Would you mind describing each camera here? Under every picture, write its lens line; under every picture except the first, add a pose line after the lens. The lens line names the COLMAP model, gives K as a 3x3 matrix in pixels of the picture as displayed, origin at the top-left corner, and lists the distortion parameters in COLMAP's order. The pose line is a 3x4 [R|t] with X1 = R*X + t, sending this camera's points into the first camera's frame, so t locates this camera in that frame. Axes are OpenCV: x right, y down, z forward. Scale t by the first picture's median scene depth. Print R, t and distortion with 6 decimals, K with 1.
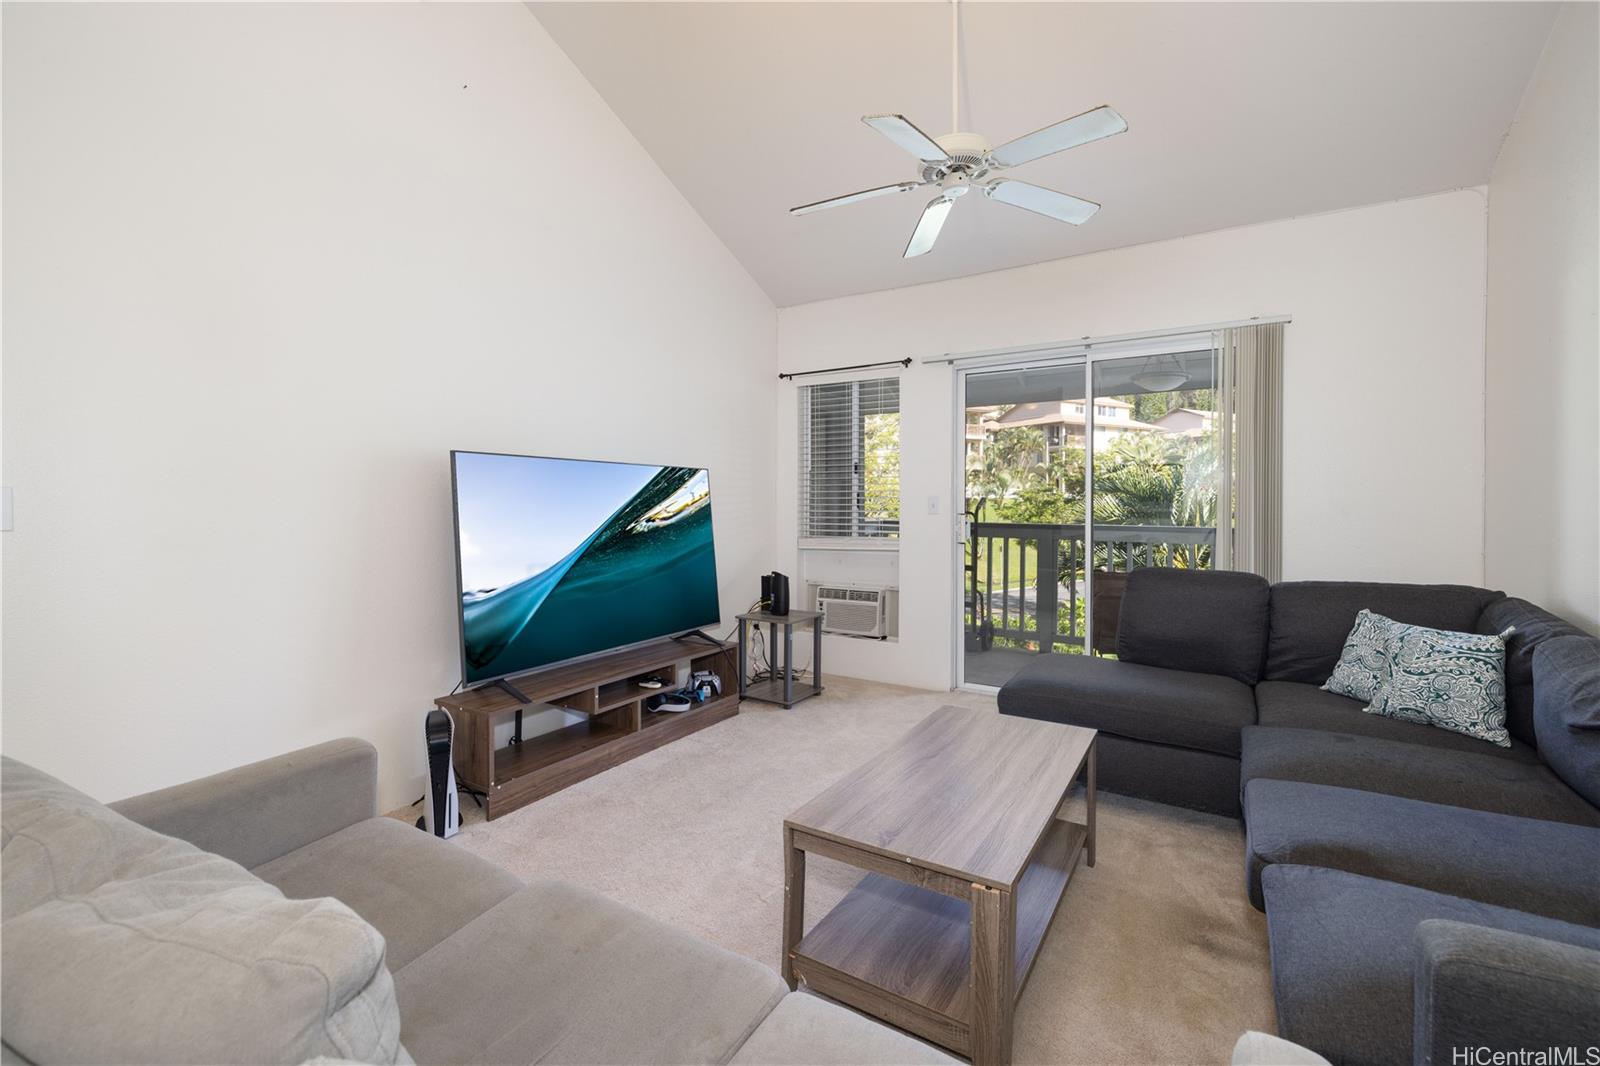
lens RADIAL K [[681.2, 0, 803.9], [0, 681.2, 513.4], [0, 0, 1]] dist [-0.000026, -0.000064]
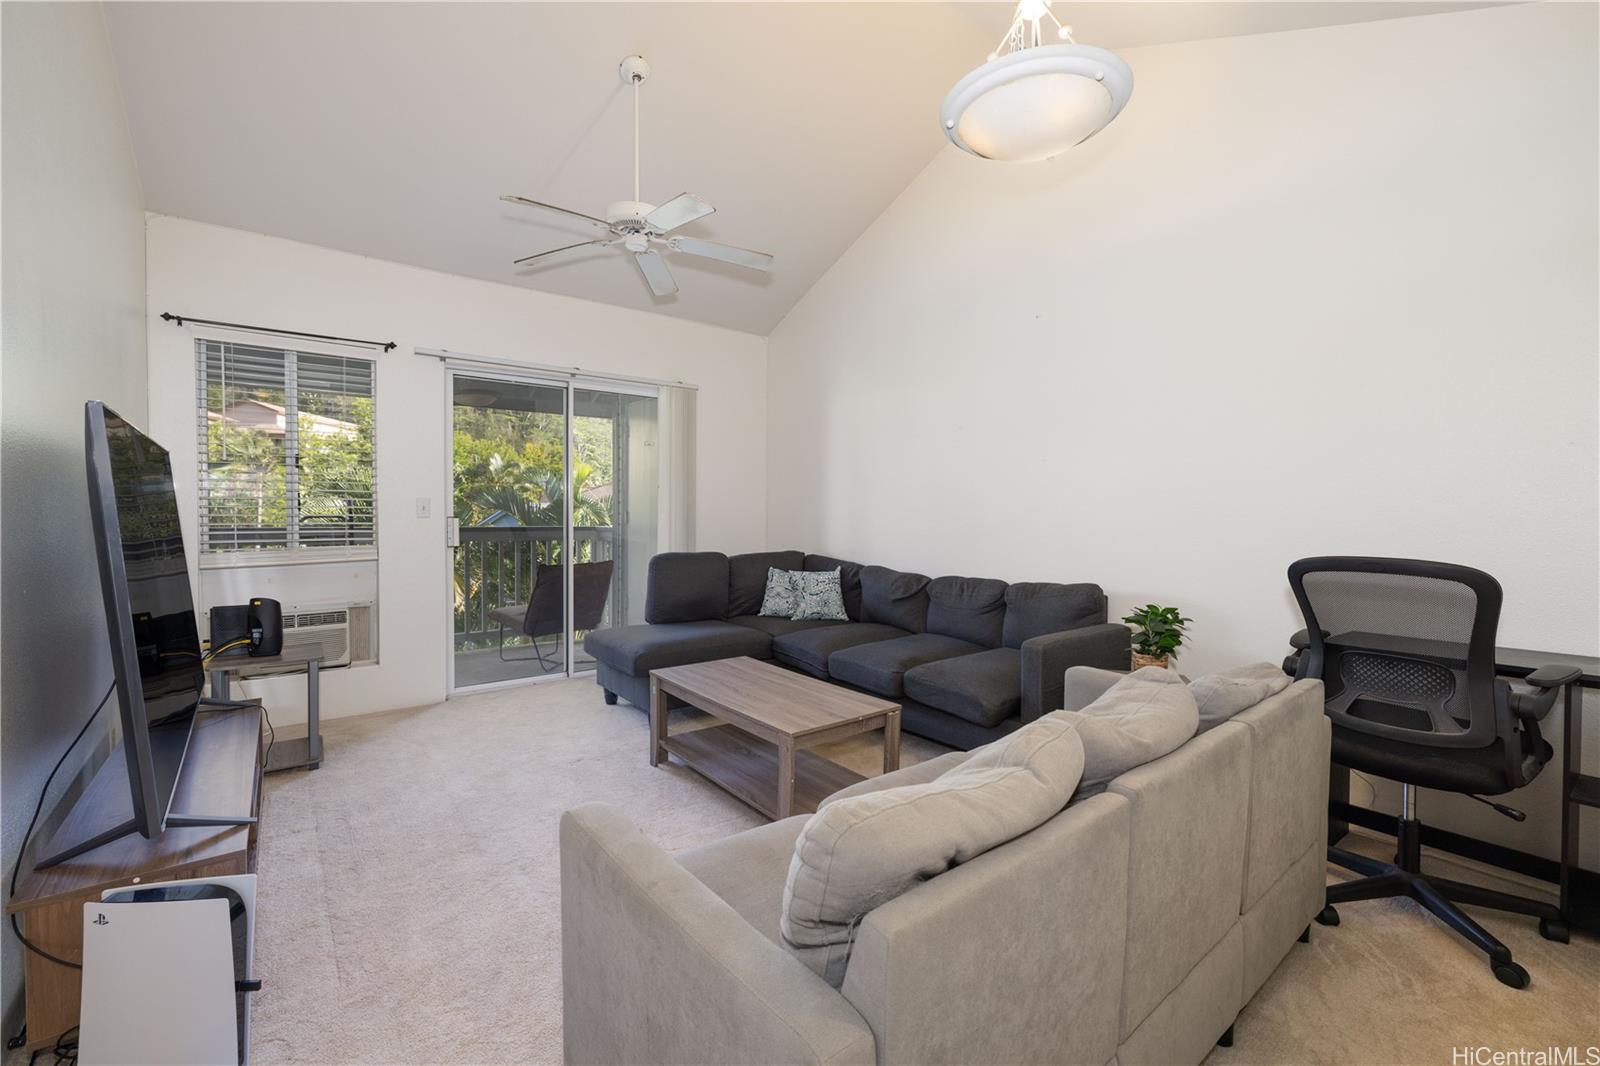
lens RADIAL K [[681.6, 0, 800.0], [0, 681.6, 533.0], [0, 0, 1]] dist [-0.000003, 0.000010]
pose [[0.343716, -0.031986, 0.938529, -0.574733], [0.008585, 0.999485, 0.030919, -0.002409], [-0.939034, -0.002570, 0.343813, 0.217180]]
